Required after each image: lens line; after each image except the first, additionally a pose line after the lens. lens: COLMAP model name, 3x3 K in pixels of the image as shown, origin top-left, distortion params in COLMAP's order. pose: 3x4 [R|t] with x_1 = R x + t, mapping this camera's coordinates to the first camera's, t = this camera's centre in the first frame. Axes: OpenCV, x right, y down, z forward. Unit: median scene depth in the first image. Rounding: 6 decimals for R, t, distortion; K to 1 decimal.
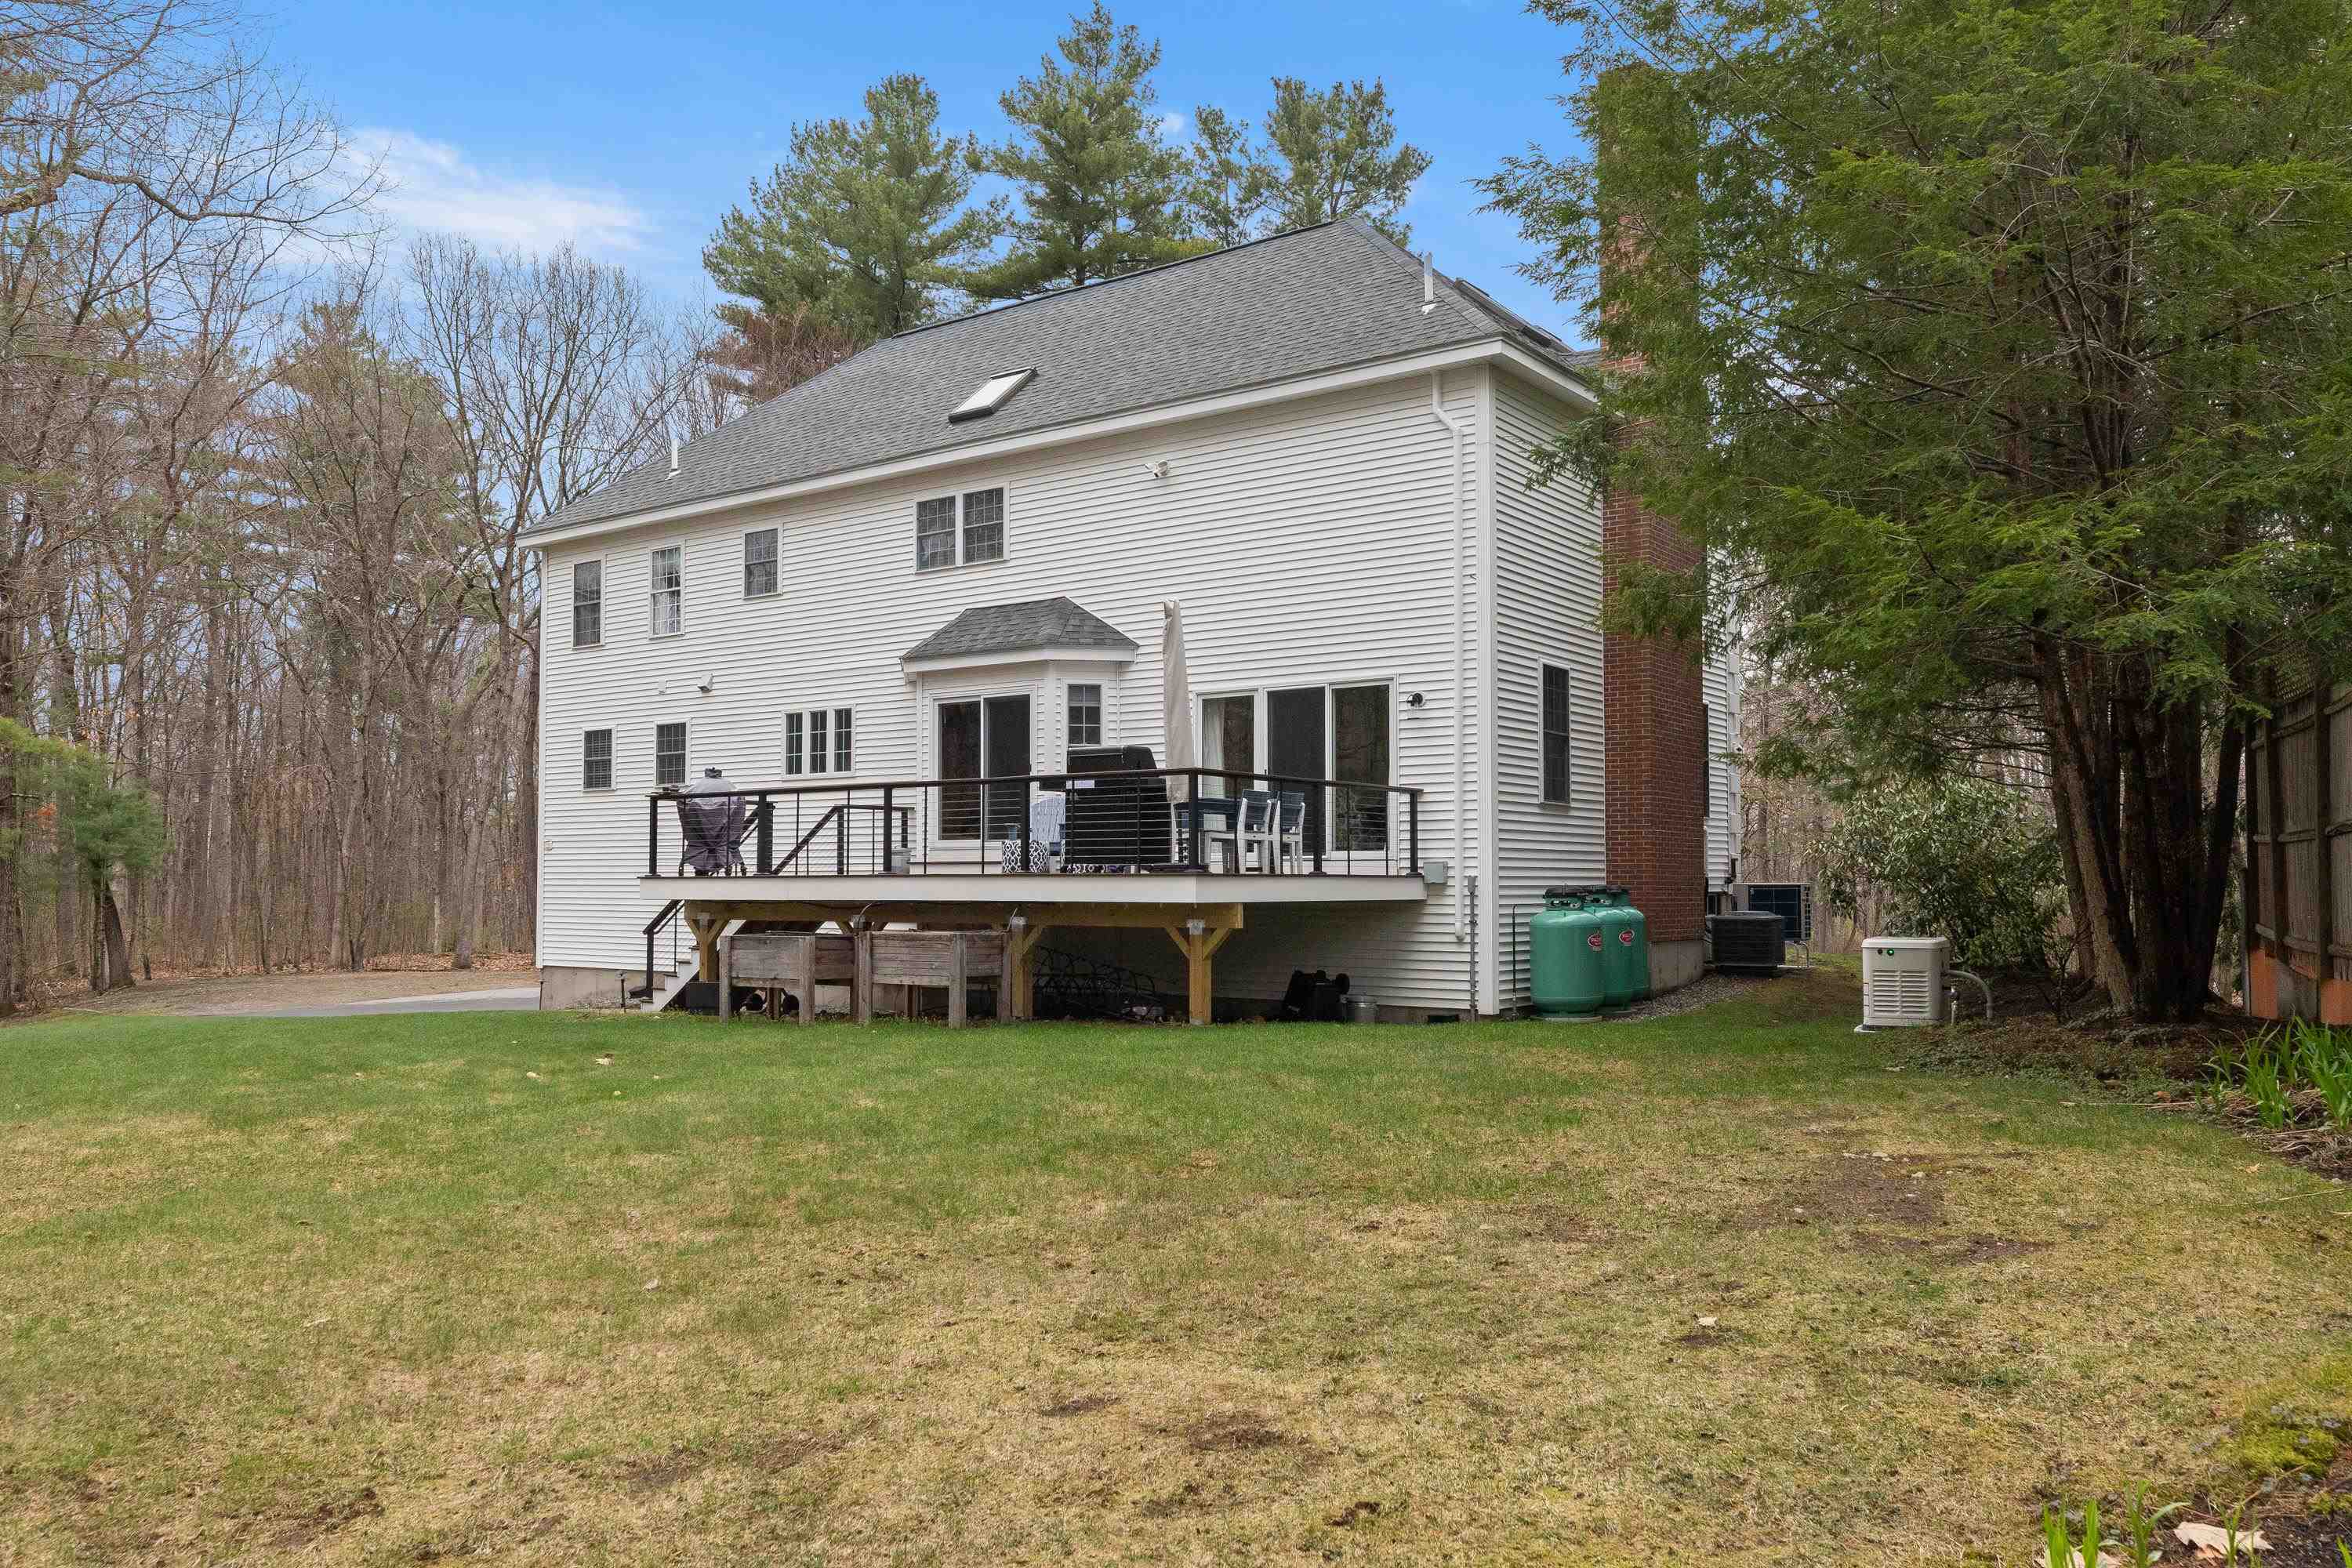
lens RADIAL K [[1700.6, 0, 1175.8], [0, 1700.6, 790.6], [0, 0, 1]] dist [0.006132, 0.001337]
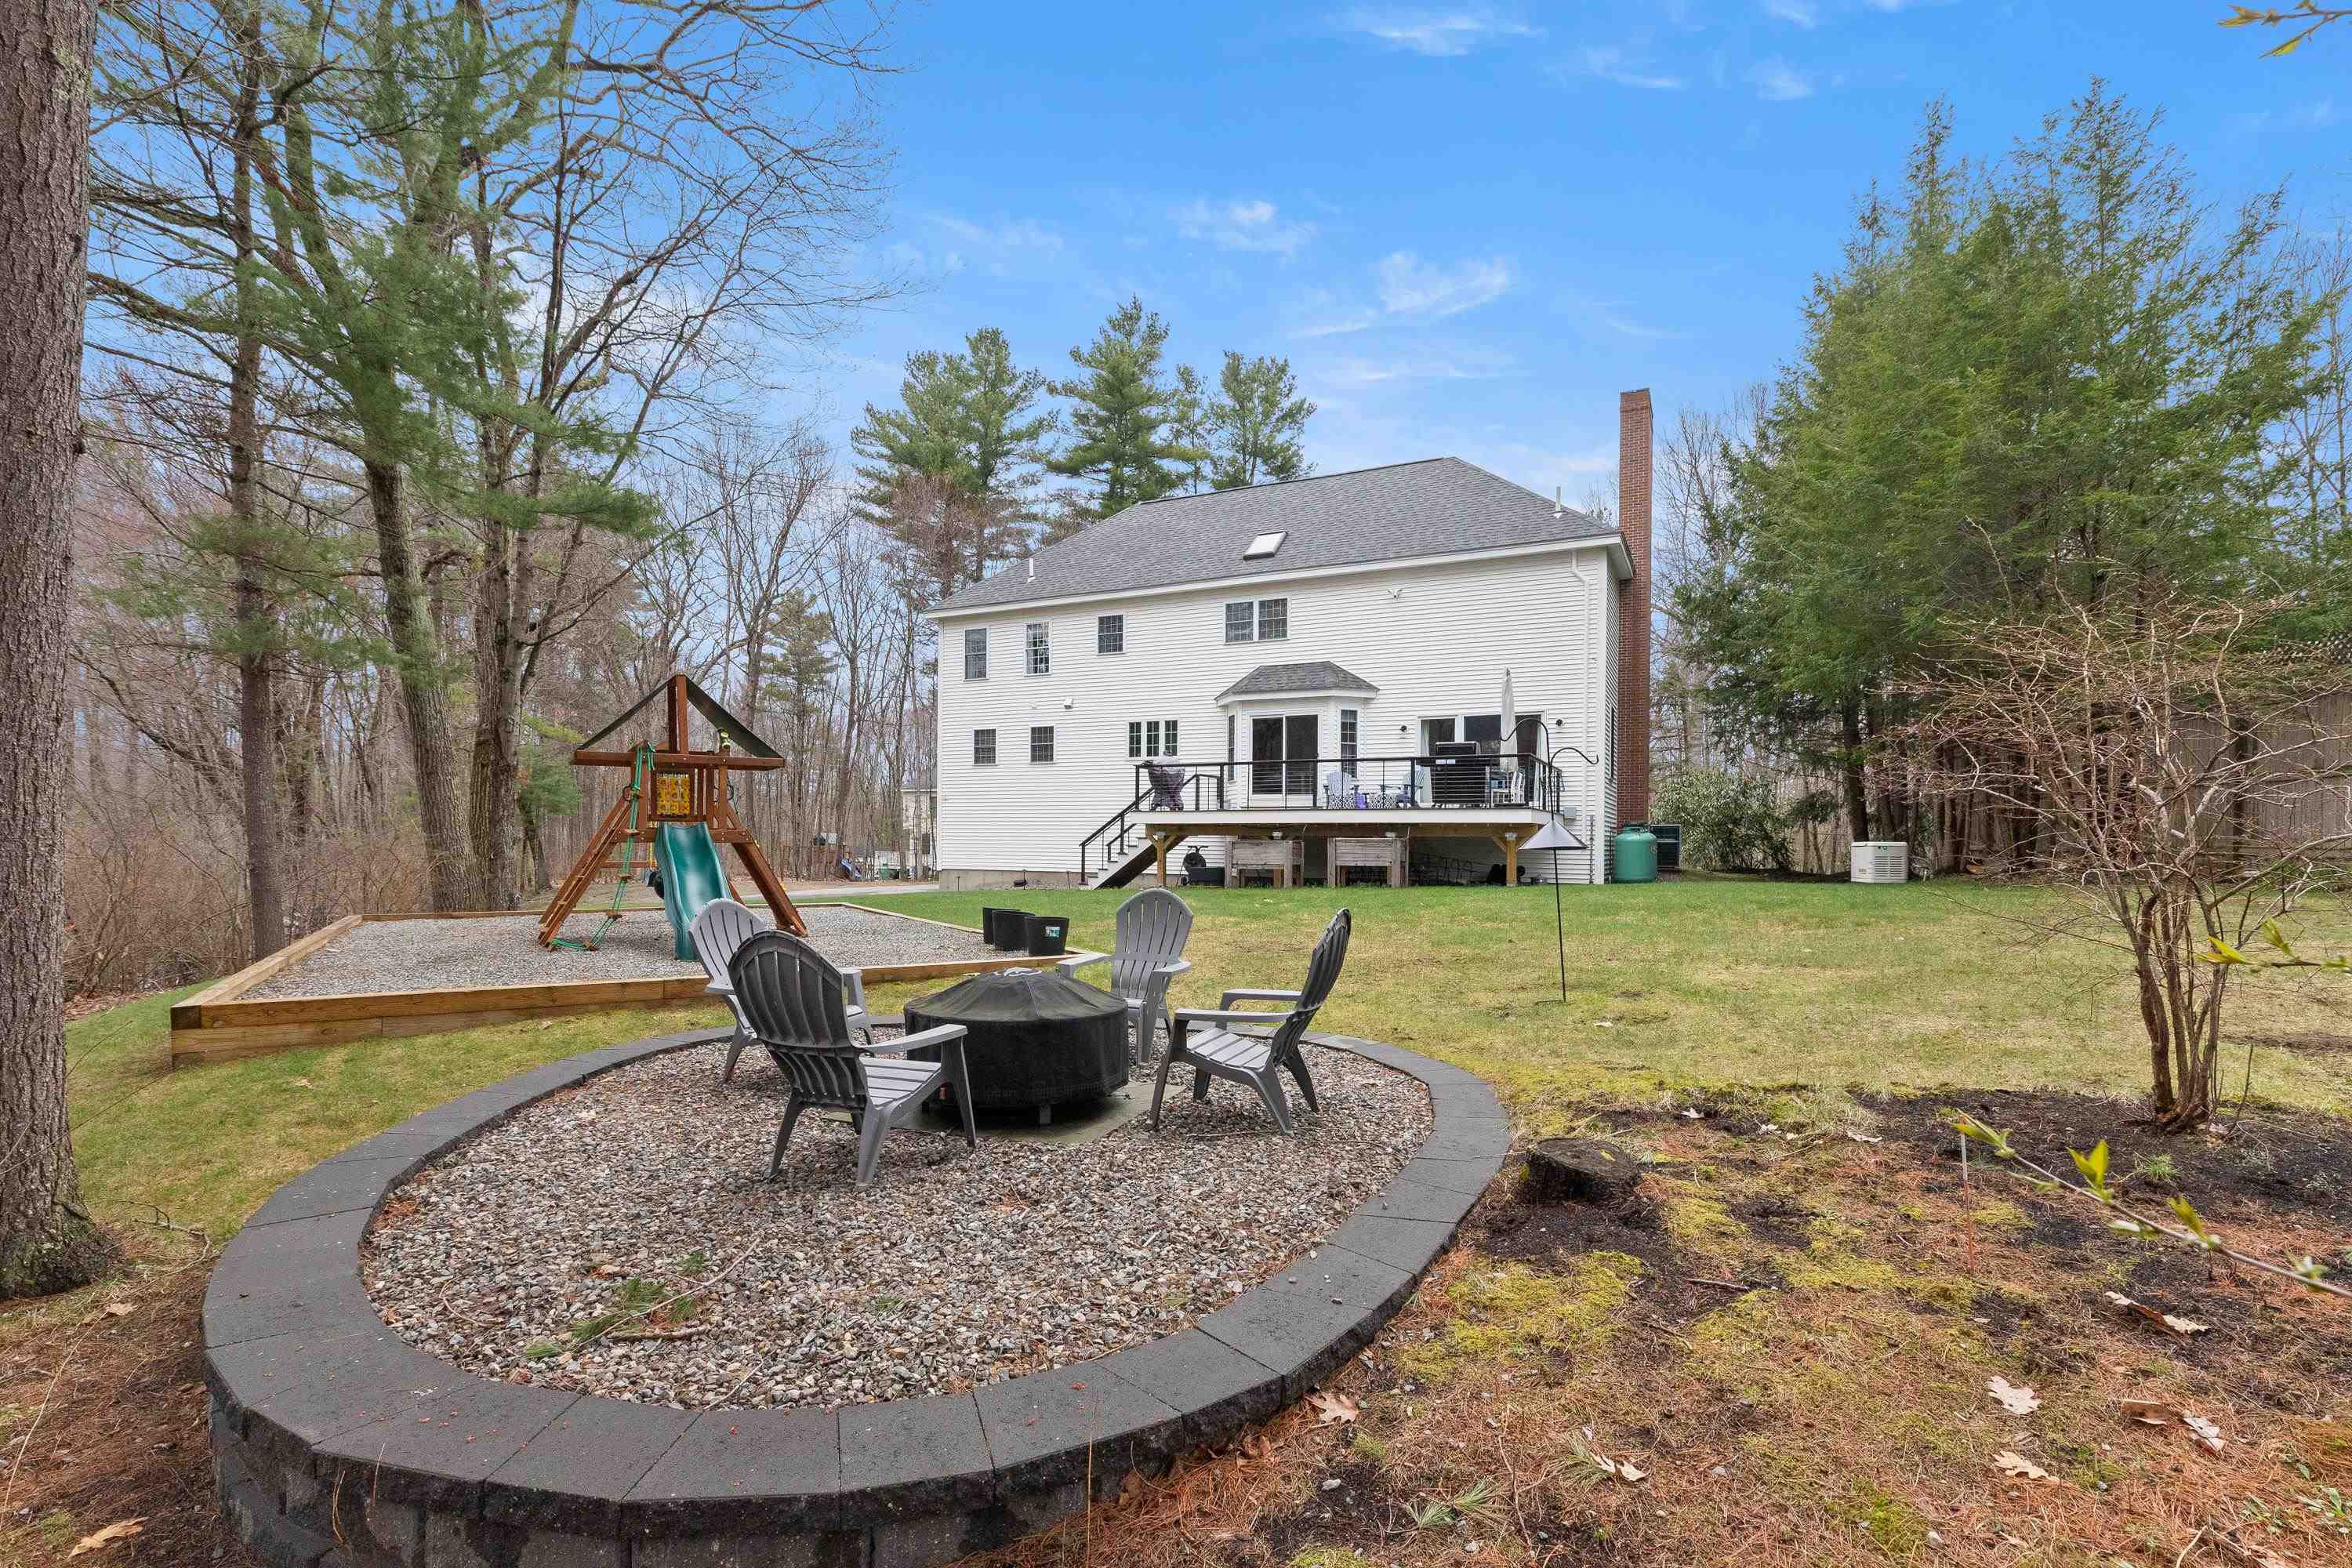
lens RADIAL K [[1046.7, 0, 1211.0], [0, 1046.7, 822.6], [0, 0, 1]] dist [0.002949, -0.000575]
pose [[0.985796, 0.010853, 0.167595, -0.345241], [-0.017261, 0.999173, 0.036823, 0.017526], [-0.167057, -0.039193, 0.985168, -0.077651]]
